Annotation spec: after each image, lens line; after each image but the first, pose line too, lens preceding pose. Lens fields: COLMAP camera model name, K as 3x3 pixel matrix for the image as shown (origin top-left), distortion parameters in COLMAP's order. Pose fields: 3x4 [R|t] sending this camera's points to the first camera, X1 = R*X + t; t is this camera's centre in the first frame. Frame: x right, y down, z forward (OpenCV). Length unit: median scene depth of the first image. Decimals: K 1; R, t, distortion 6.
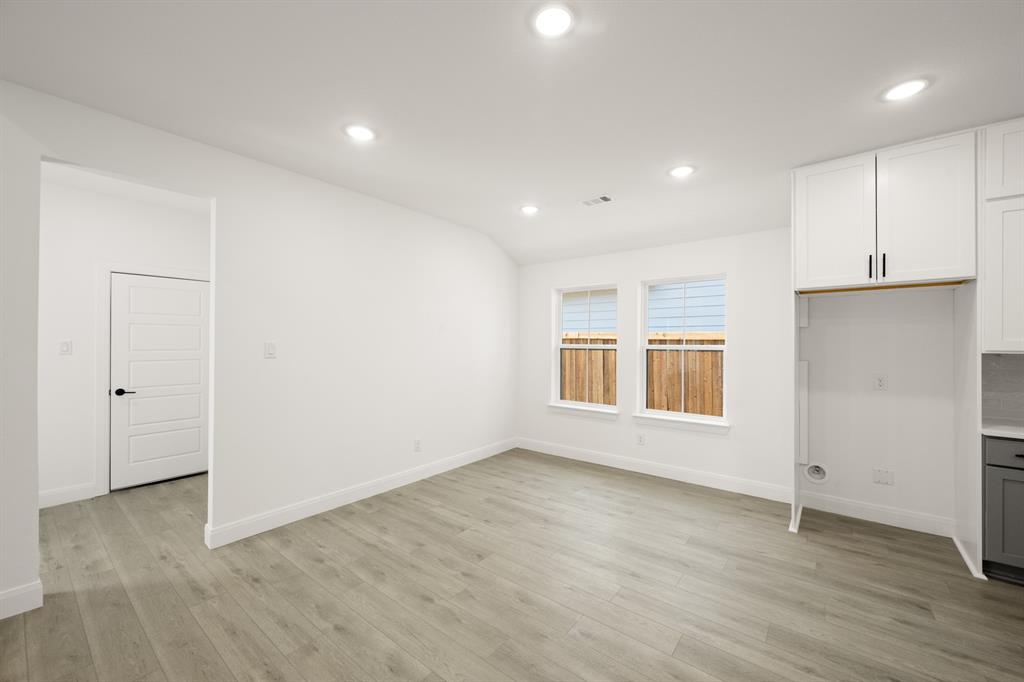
lens RADIAL K [[399.8, 0, 514.6], [0, 399.8, 342.1], [0, 0, 1]] dist [0.002349, -0.000052]
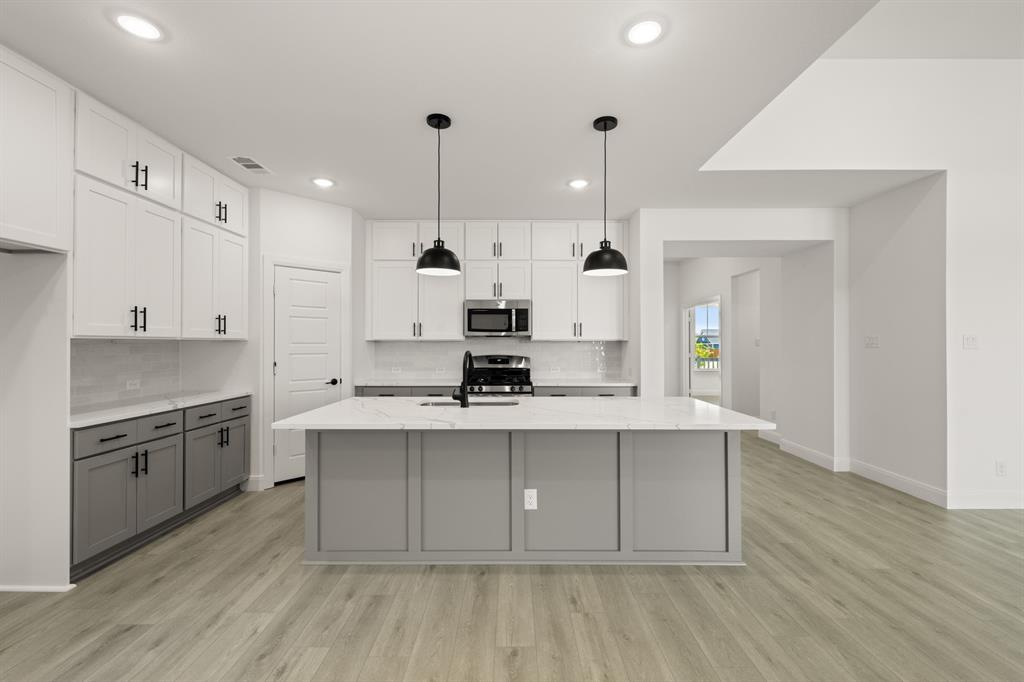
lens RADIAL K [[422.9, 0, 512.7], [0, 422.9, 340.6], [0, 0, 1]] dist [-0.001316, 0.000724]
pose [[-0.622046, 0.001652, 0.782979, -0.171862], [-0.003117, 0.999985, -0.004586, 0.030154], [-0.782974, -0.005293, -0.622032, 0.719480]]
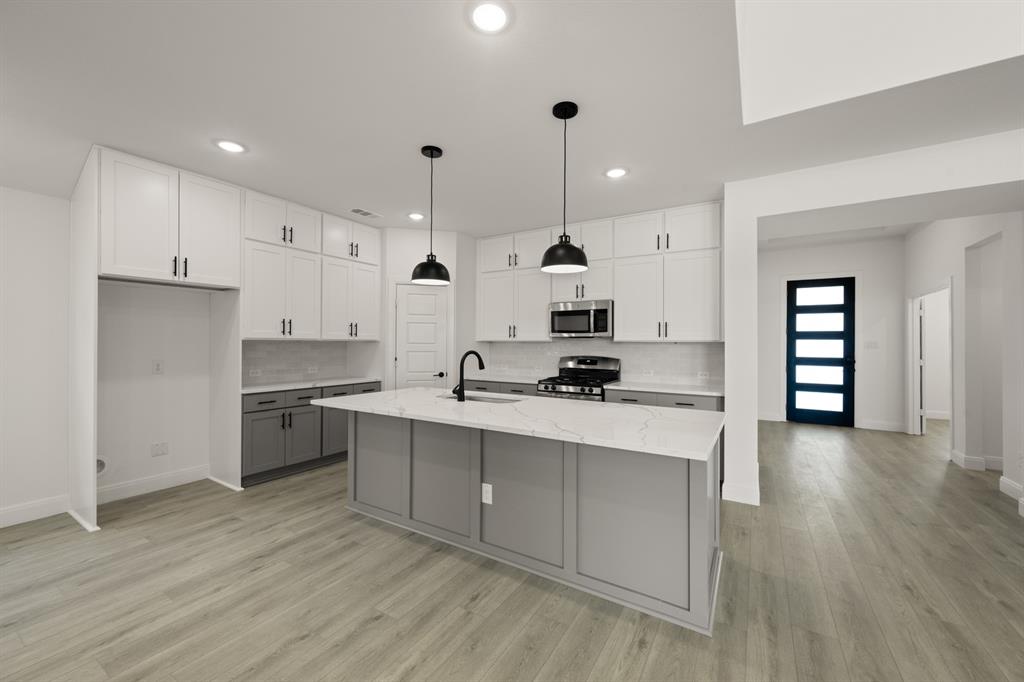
lens RADIAL K [[399.8, 0, 515.4], [0, 399.8, 341.1], [0, 0, 1]] dist [0.002349, -0.000052]
pose [[-0.122726, 0.001330, 0.992440, -0.390347], [-0.006984, 0.999973, -0.002204, 0.025646], [-0.992416, -0.007202, -0.122714, 0.151426]]
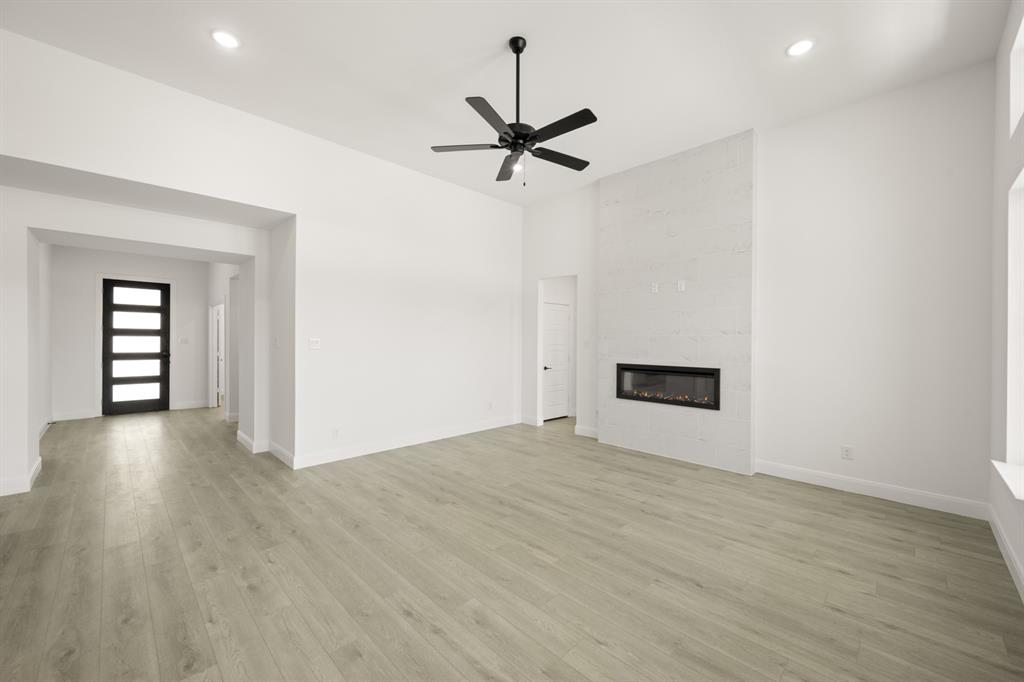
lens RADIAL K [[399.8, 0, 514.6], [0, 399.8, 342.2], [0, 0, 1]] dist [0.002349, -0.000052]
pose [[-0.993398, -0.010945, 0.114191, -1.027384], [-0.010493, 0.999935, 0.004564, -0.000725], [-0.114234, 0.003336, -0.993448, 0.401301]]
